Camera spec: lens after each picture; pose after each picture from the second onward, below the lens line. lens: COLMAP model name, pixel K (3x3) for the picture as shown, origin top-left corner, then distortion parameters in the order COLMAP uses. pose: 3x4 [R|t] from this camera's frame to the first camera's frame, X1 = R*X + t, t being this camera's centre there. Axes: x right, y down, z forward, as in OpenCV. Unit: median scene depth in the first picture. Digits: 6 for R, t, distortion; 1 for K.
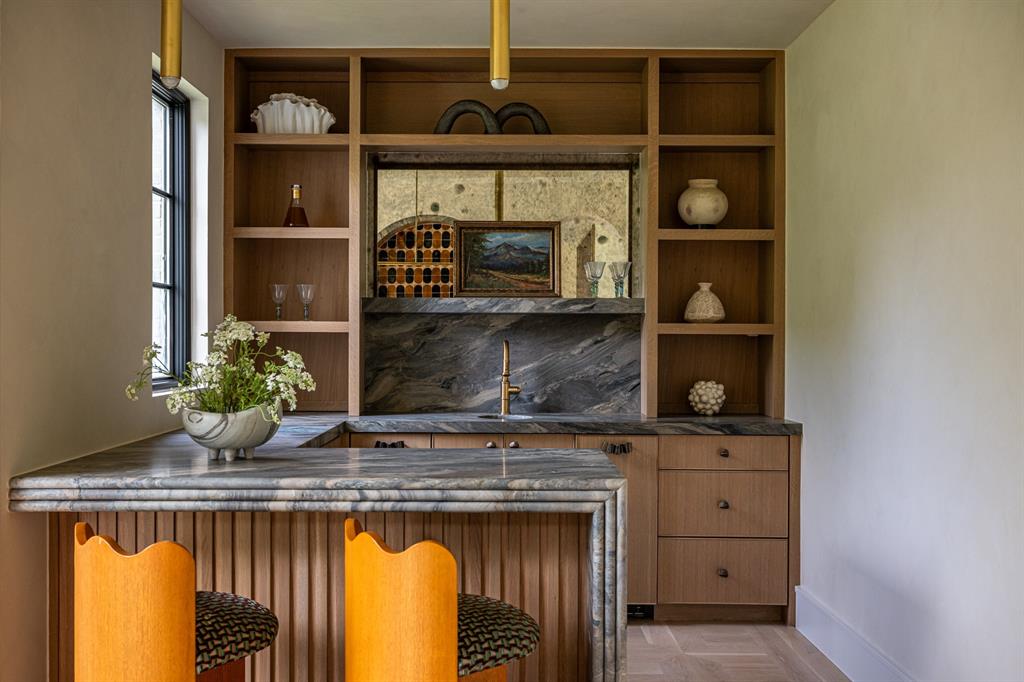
lens RADIAL K [[997.5, 0, 512.0], [0, 997.5, 341.0], [0, 0, 1]] dist [-0.002790, -0.004482]
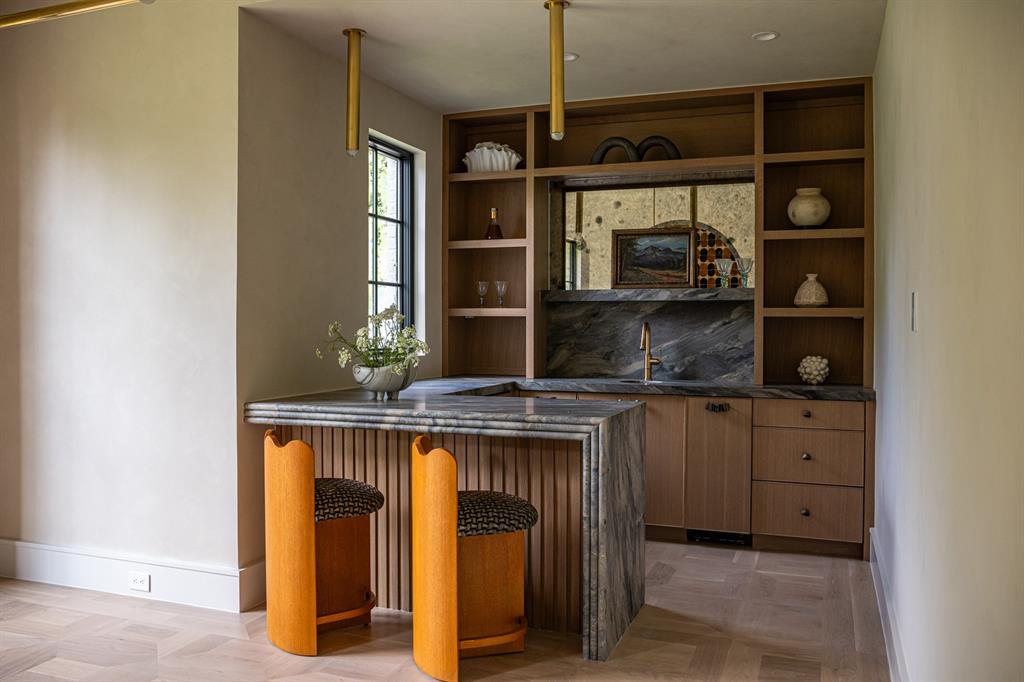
lens RADIAL K [[865.6, 0, 512.0], [0, 865.6, 341.0], [0, 0, 1]] dist [-0.063118, 0.004555]
pose [[0.933142, 0.005667, -0.359463, 0.239051], [-0.000301, 0.999888, 0.014983, 0.007097], [0.359508, -0.013873, 0.933039, -0.098517]]
